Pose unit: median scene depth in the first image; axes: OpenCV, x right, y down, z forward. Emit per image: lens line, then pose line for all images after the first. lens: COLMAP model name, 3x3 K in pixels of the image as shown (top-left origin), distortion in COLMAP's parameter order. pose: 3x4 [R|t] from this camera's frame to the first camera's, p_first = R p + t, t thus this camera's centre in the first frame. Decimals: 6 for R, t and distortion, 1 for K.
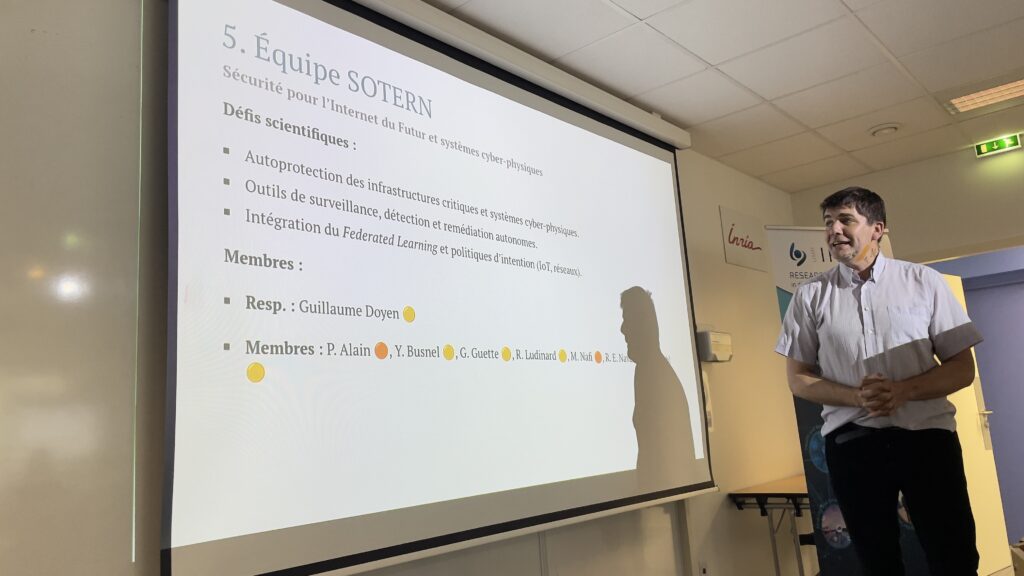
lens RADIAL K [[788.8, 0, 512.0], [0, 788.8, 288.0], [0, 0, 1]] dist [0.094580, -0.107744]
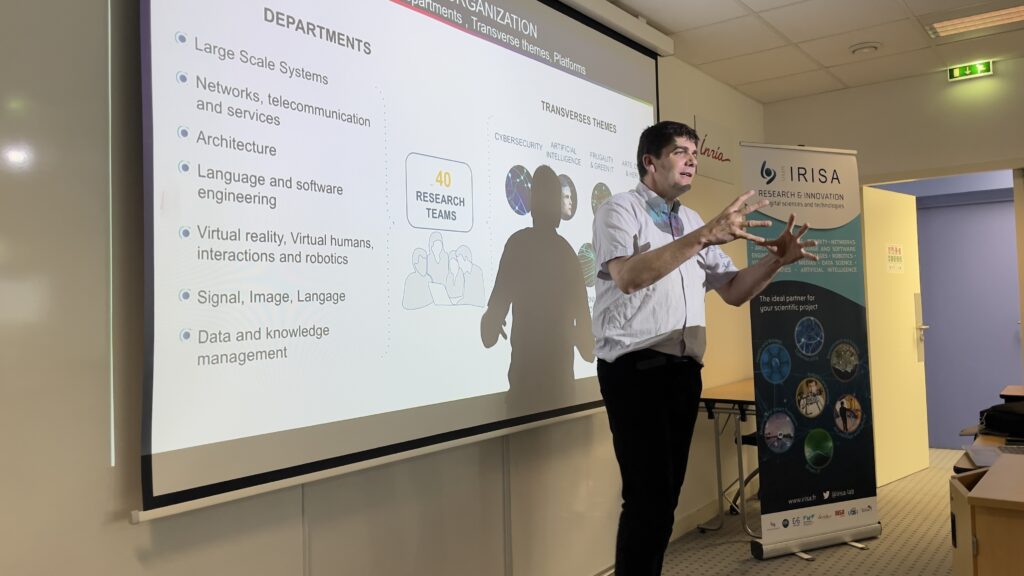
lens RADIAL K [[782.0, 0, 514.4], [0, 782.0, 276.6], [0, 0, 1]] dist [0.105968, -0.119802]
pose [[0.996769, 0.049611, 0.063174, -0.019162], [-0.057649, 0.989499, 0.132547, -0.024634], [-0.055935, -0.135760, 0.989161, 0.005491]]
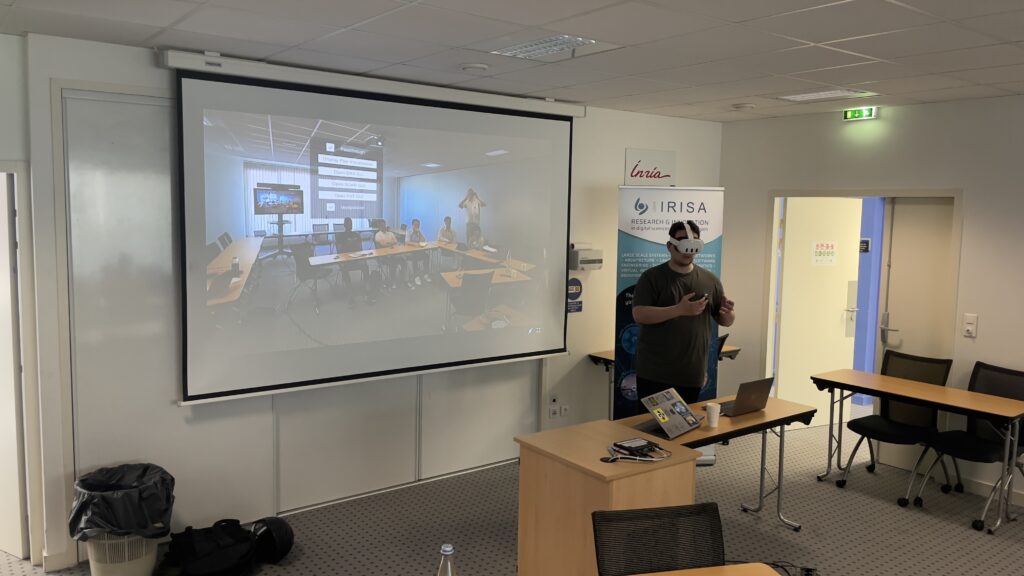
lens RADIAL K [[782.0, 0, 514.4], [0, 782.0, 276.6], [0, 0, 1]] dist [0.105968, -0.119802]
pose [[0.974762, 0.109907, -0.194319, 0.405005], [-0.053760, 0.960366, 0.273507, -0.280310], [0.216678, -0.256158, 0.942037, -0.387259]]
